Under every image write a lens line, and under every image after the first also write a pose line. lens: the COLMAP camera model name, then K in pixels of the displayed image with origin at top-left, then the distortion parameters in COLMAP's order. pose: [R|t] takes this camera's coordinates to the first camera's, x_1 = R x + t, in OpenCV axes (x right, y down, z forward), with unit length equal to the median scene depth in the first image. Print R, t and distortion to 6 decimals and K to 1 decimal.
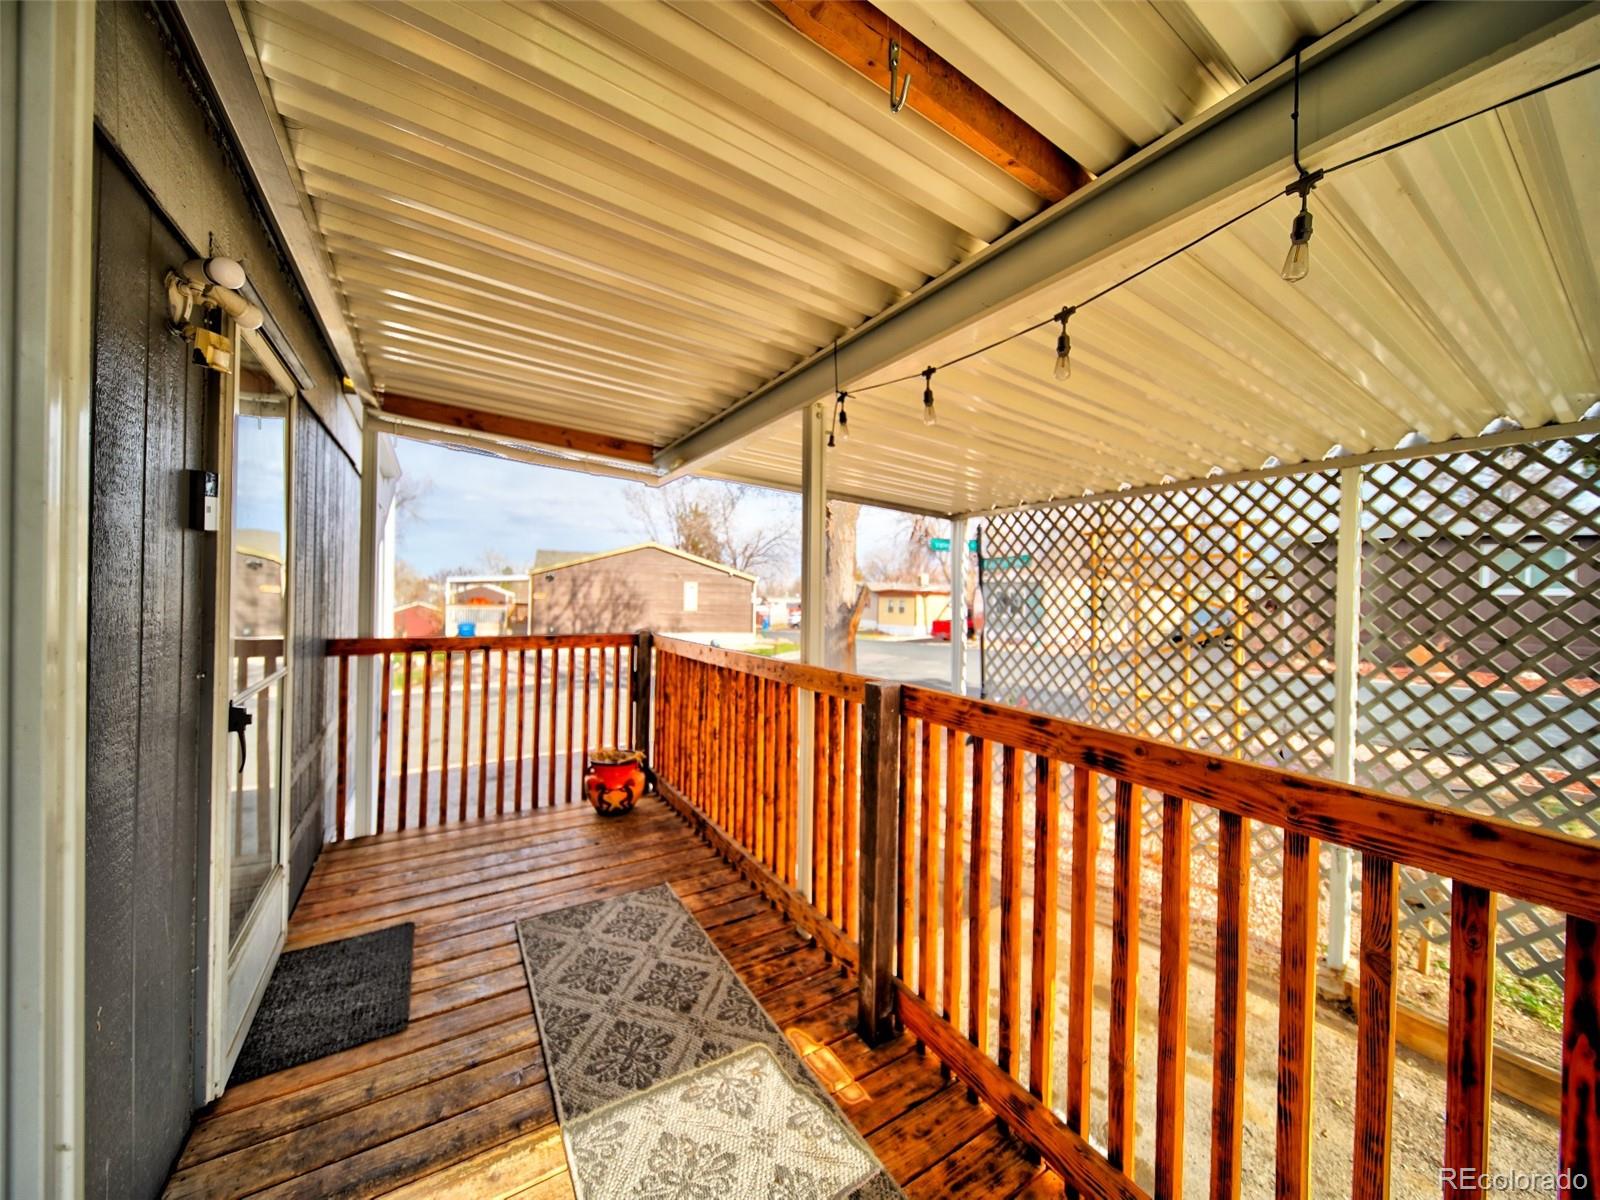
lens RADIAL K [[562.5, 0, 800.2], [0, 562.5, 604.6], [0, 0, 1]] dist [-0.000043, -0.000028]
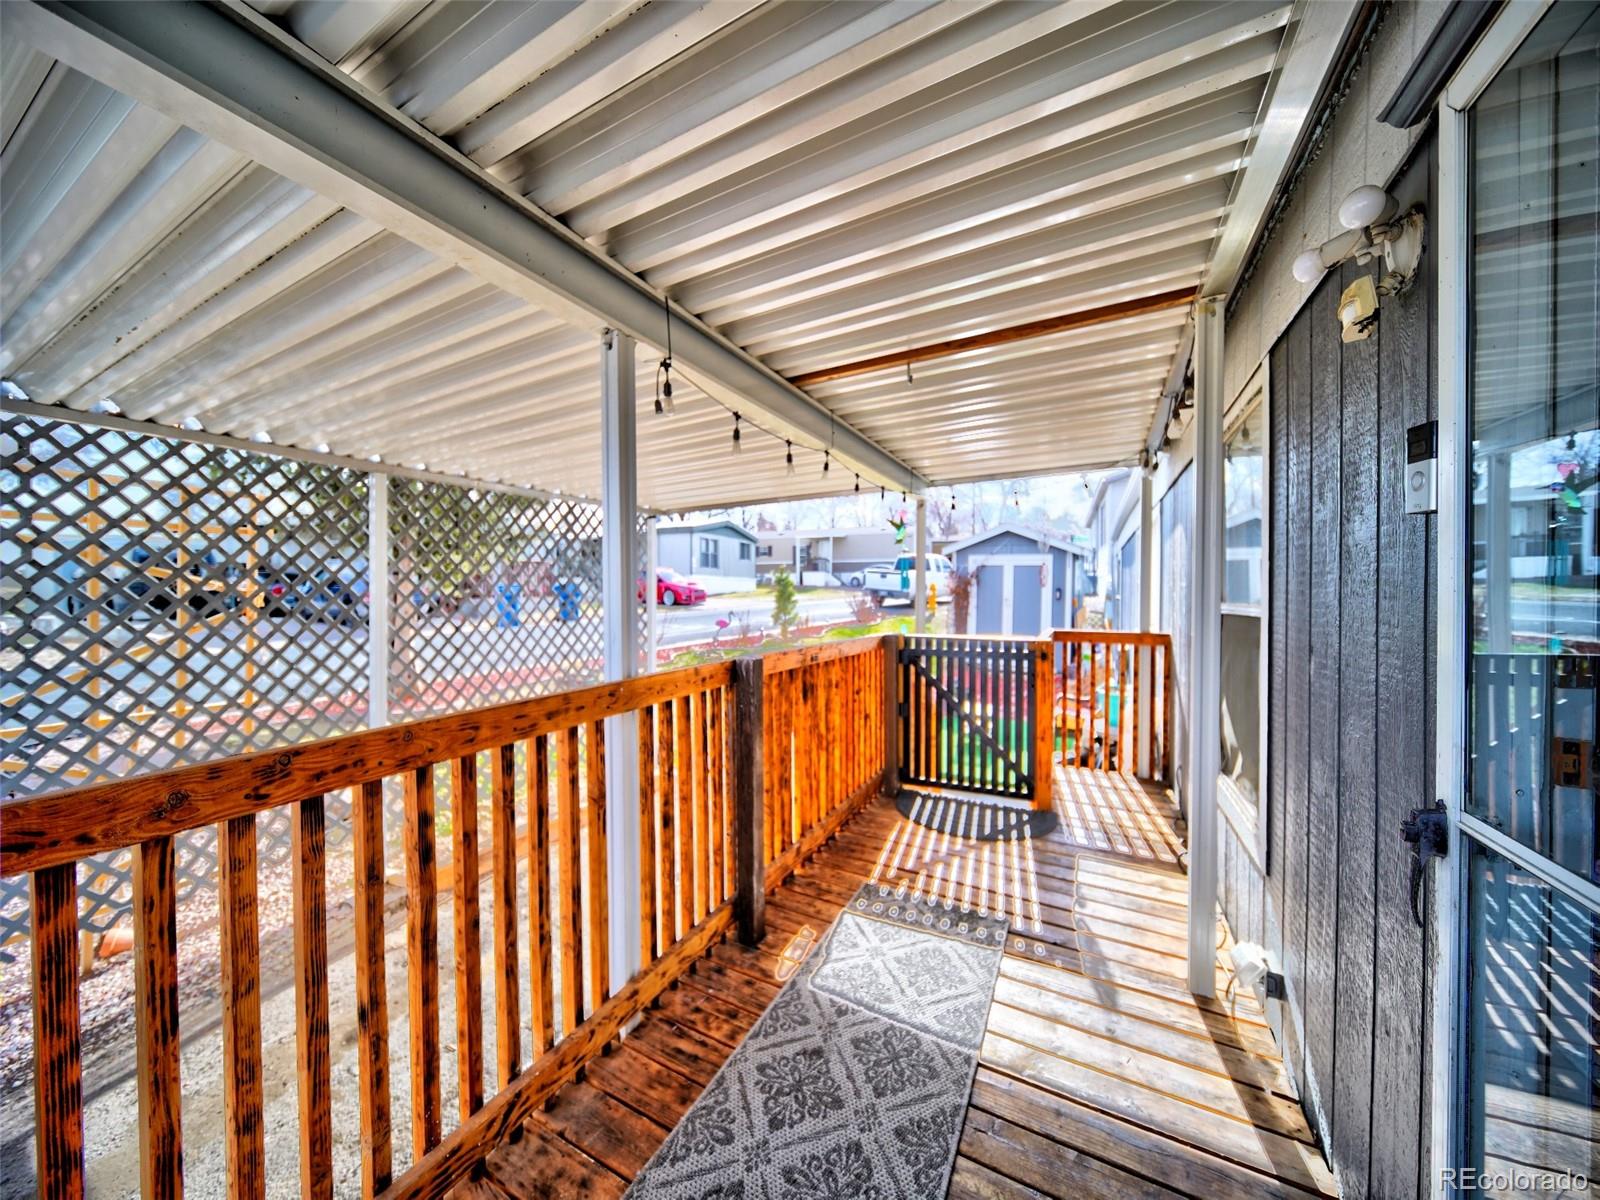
lens RADIAL K [[562.5, 0, 793.1], [0, 562.5, 599.7], [0, 0, 1]] dist [-0.000043, -0.000028]
pose [[-0.501516, -0.040409, 0.864204, -0.814603], [-0.000808, 0.998930, 0.046240, -0.038800], [-0.865148, 0.022492, -0.501012, 1.284850]]
